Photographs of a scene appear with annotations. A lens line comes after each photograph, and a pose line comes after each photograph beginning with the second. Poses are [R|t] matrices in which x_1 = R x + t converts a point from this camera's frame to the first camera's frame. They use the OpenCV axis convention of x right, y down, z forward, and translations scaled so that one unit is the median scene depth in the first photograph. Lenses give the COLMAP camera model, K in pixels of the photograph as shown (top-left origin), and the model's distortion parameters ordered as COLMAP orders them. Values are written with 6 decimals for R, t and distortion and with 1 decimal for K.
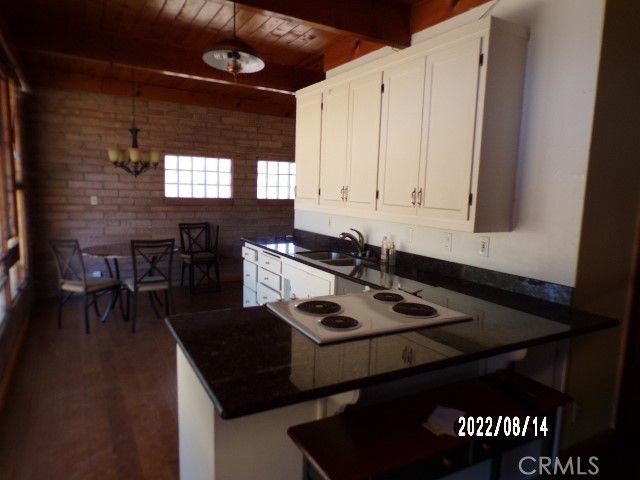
lens RADIAL K [[436.3, 0, 324.0], [0, 436.3, 245.0], [0, 0, 1]] dist [-0.005957, -0.001345]
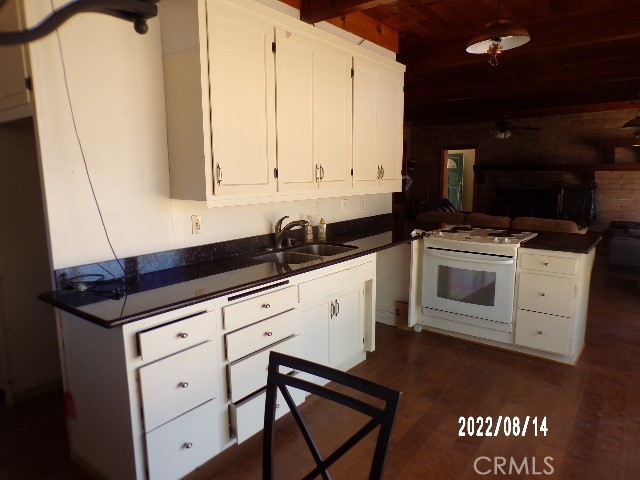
lens RADIAL K [[436.3, 0, 323.9], [0, 436.3, 238.0], [0, 0, 1]] dist [-0.005957, -0.001345]
pose [[-0.403802, -0.172752, 0.898388, -0.807423], [0.102783, 0.967225, 0.232187, -0.206229], [-0.909054, 0.186097, -0.372811, 1.425033]]
